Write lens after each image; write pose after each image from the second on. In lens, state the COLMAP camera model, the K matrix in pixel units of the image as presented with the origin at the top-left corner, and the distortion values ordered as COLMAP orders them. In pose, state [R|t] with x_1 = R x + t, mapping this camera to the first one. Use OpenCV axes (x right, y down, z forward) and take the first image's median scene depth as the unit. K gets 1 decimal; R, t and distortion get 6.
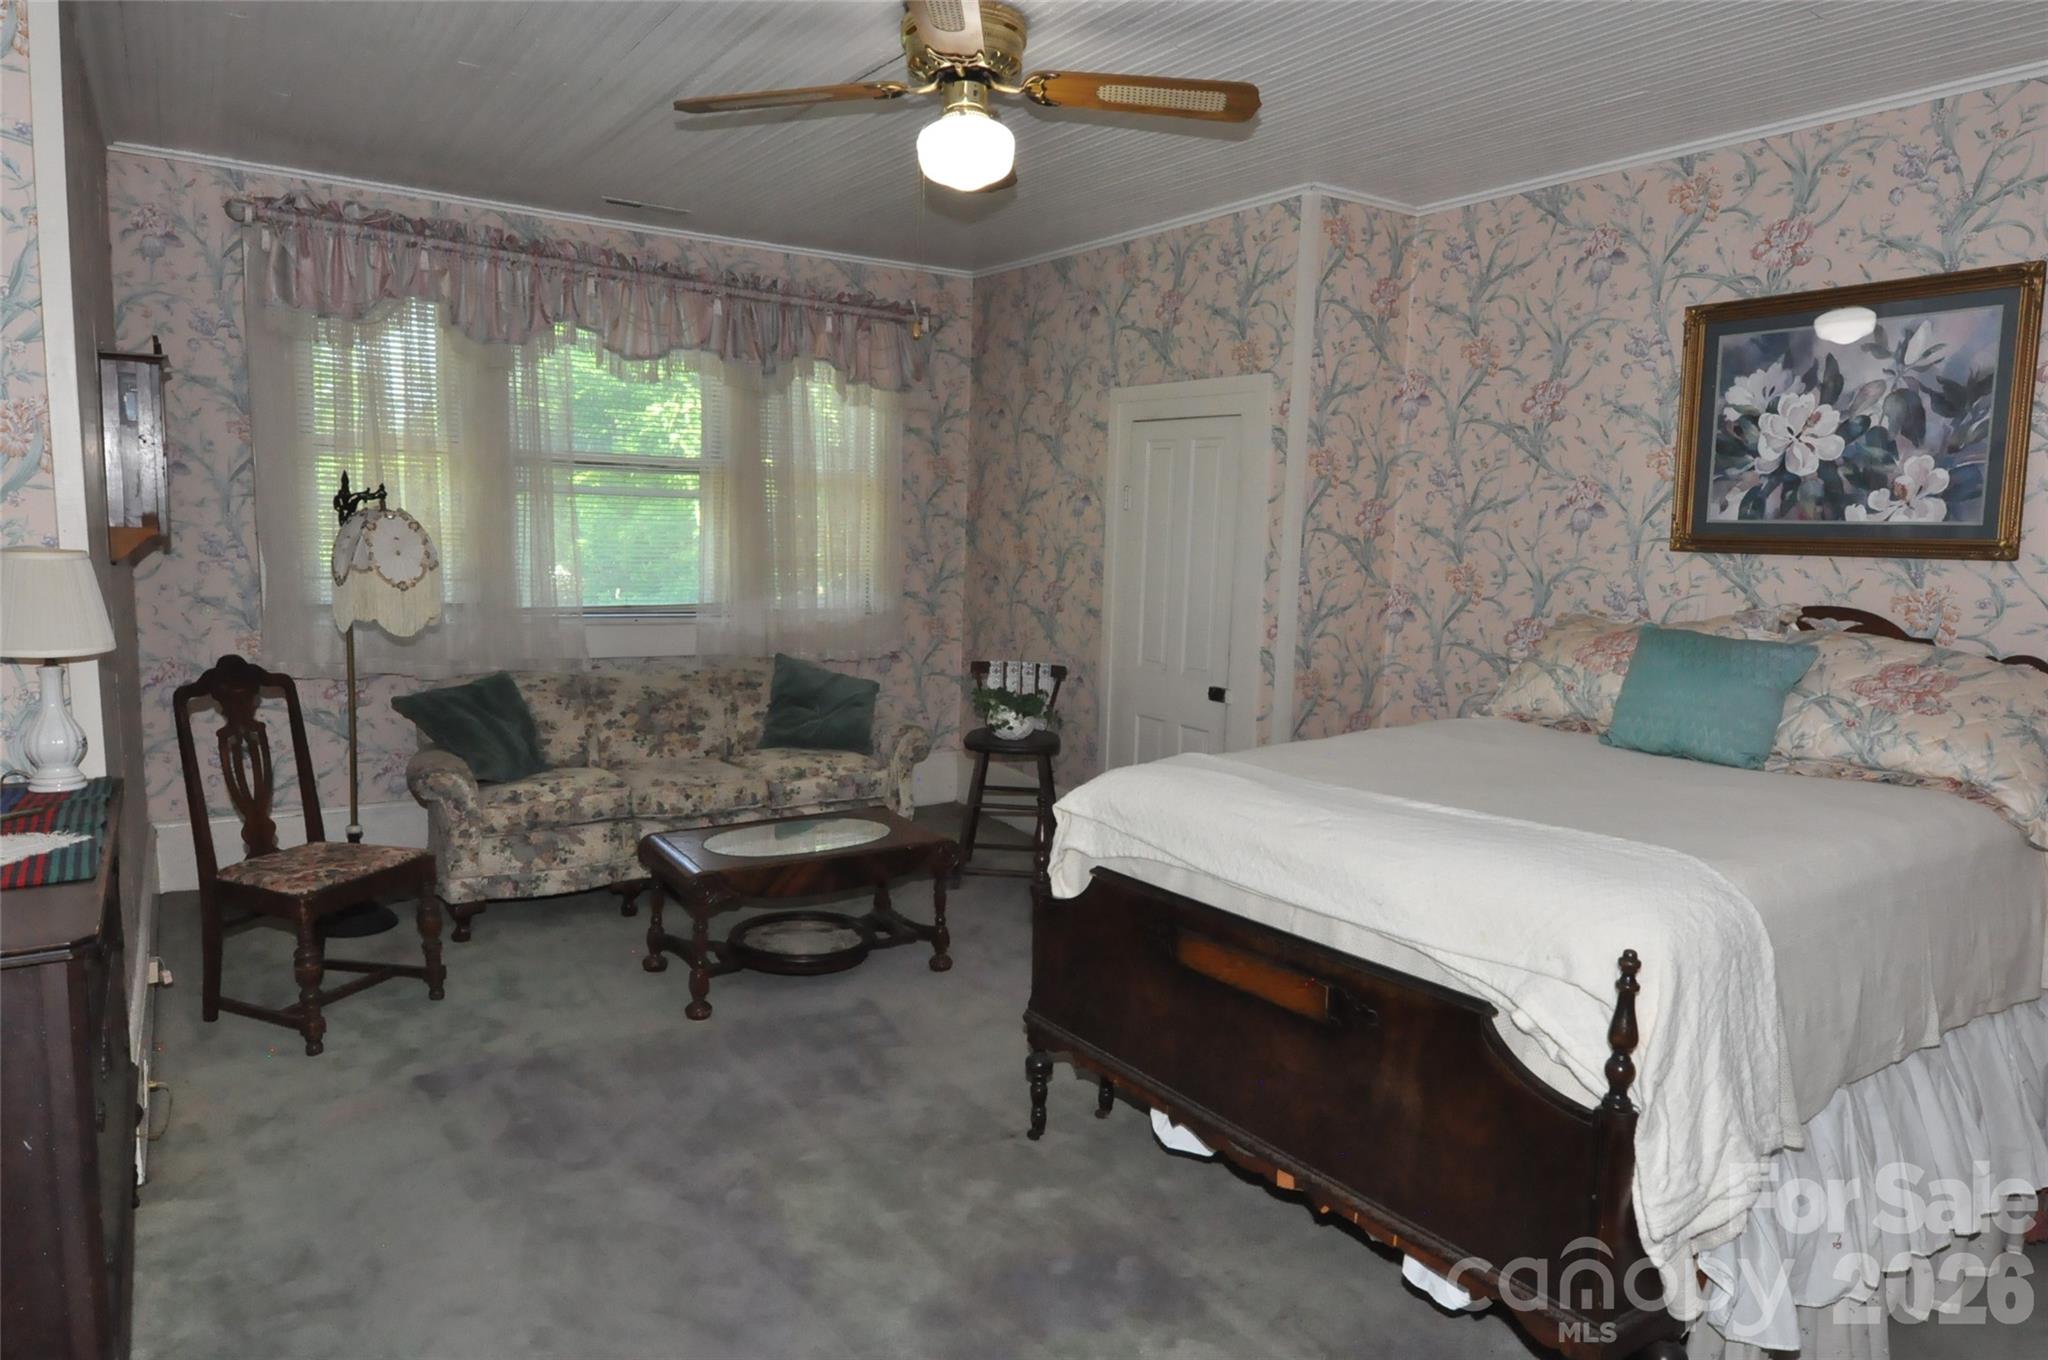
lens RADIAL K [[1243.4, 0, 1018.0], [0, 1243.4, 684.1], [0, 0, 1]] dist [-0.012412, -0.004606]
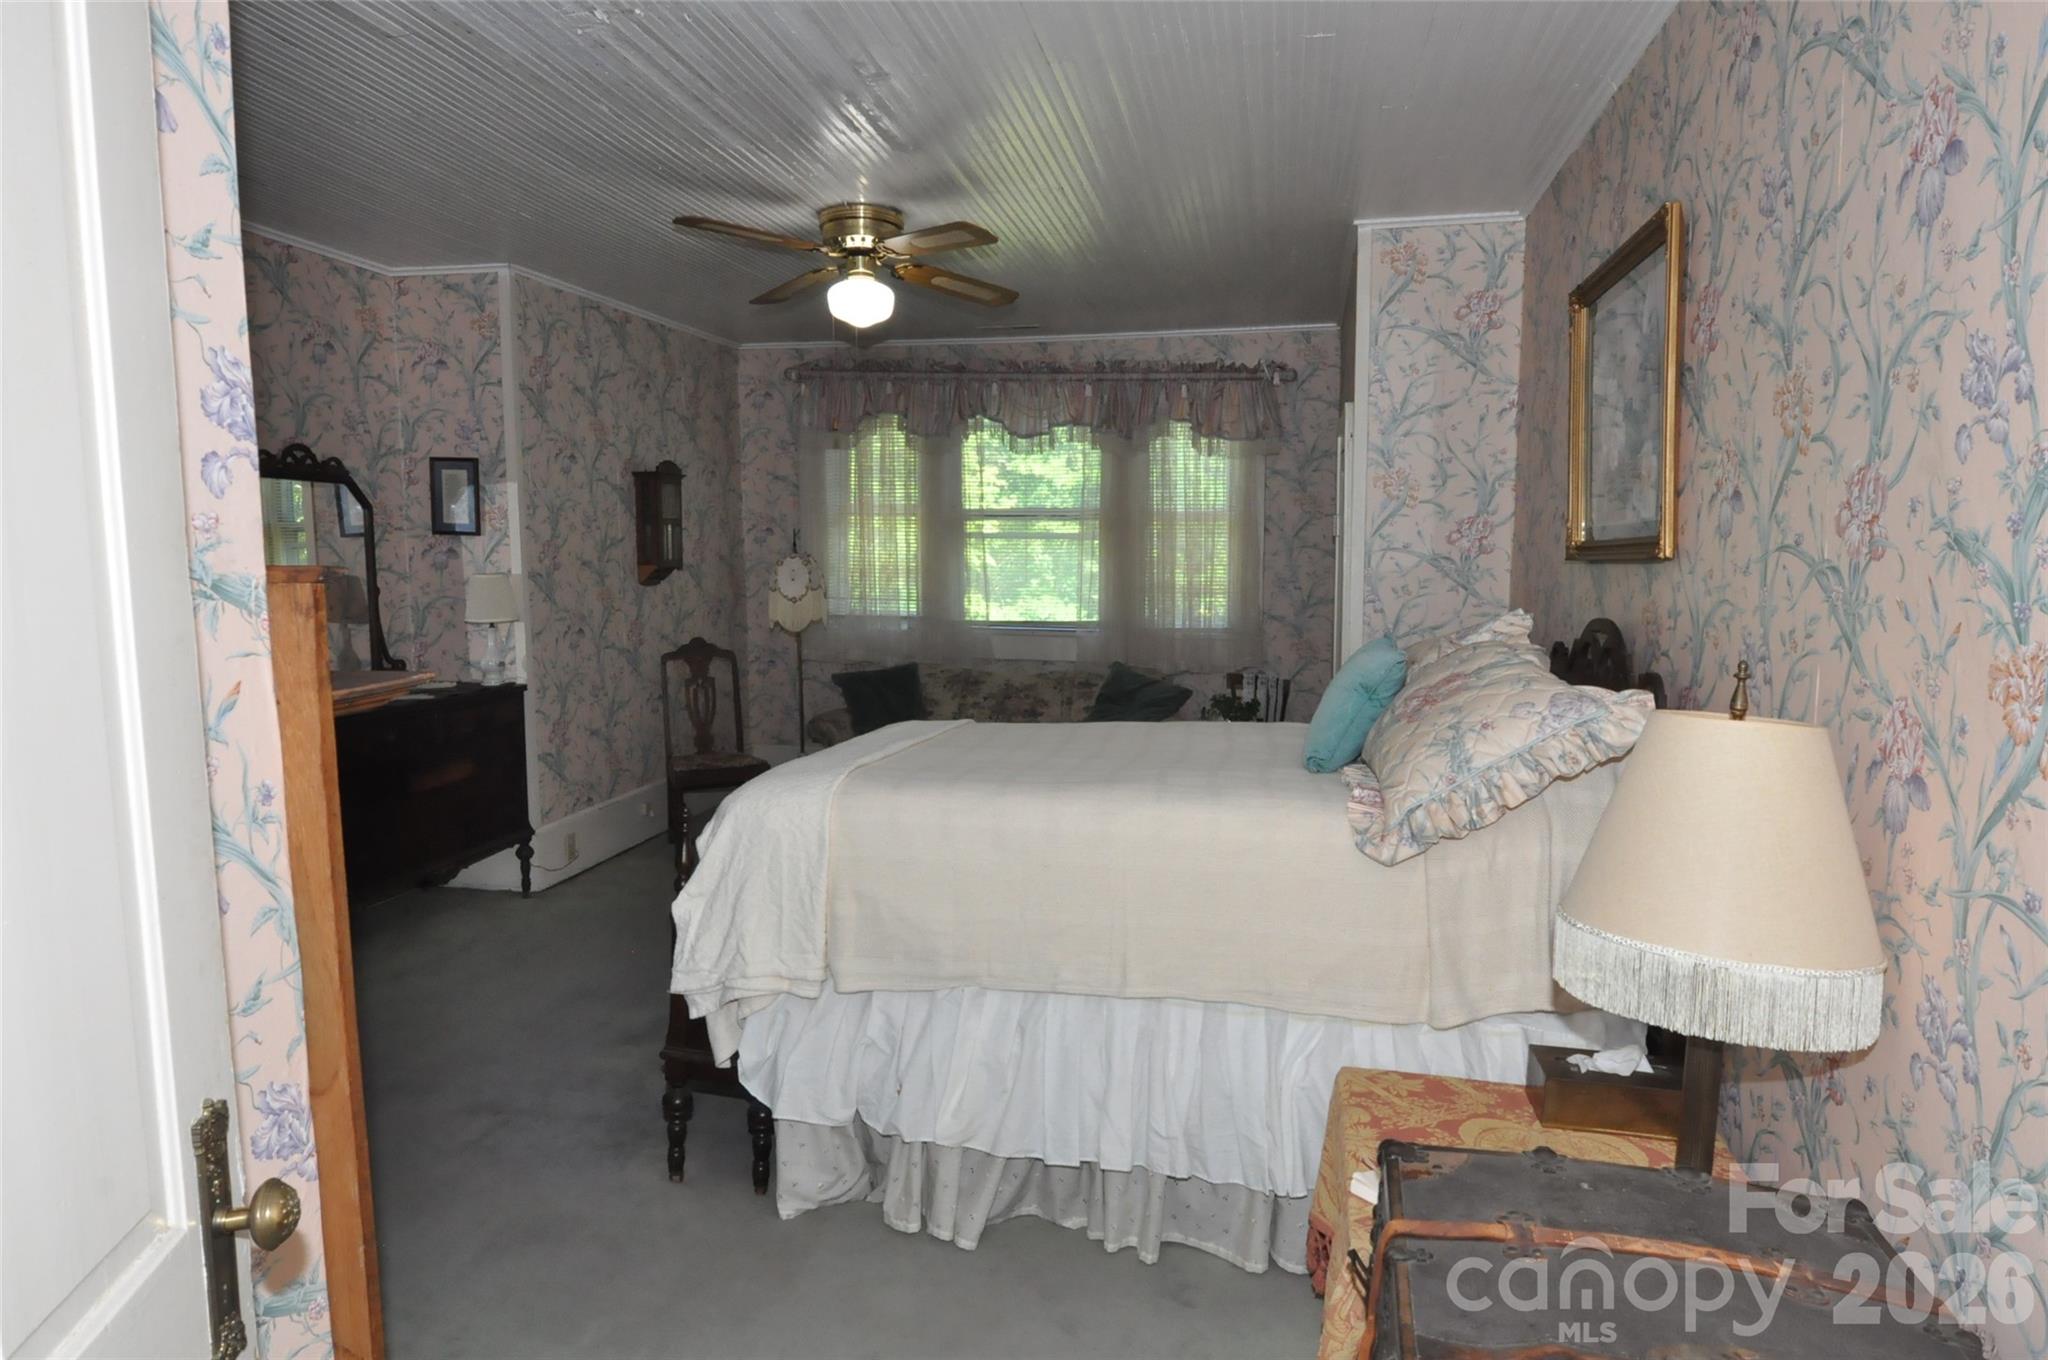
lens RADIAL K [[1243.4, 0, 1016.5], [0, 1243.4, 673.4], [0, 0, 1]] dist [-0.012412, -0.004606]
pose [[0.699139, 0.042979, -0.713693, 0.651850], [-0.075092, 0.997085, -0.013515, 0.012152], [0.711031, 0.063041, 0.700329, 0.064653]]
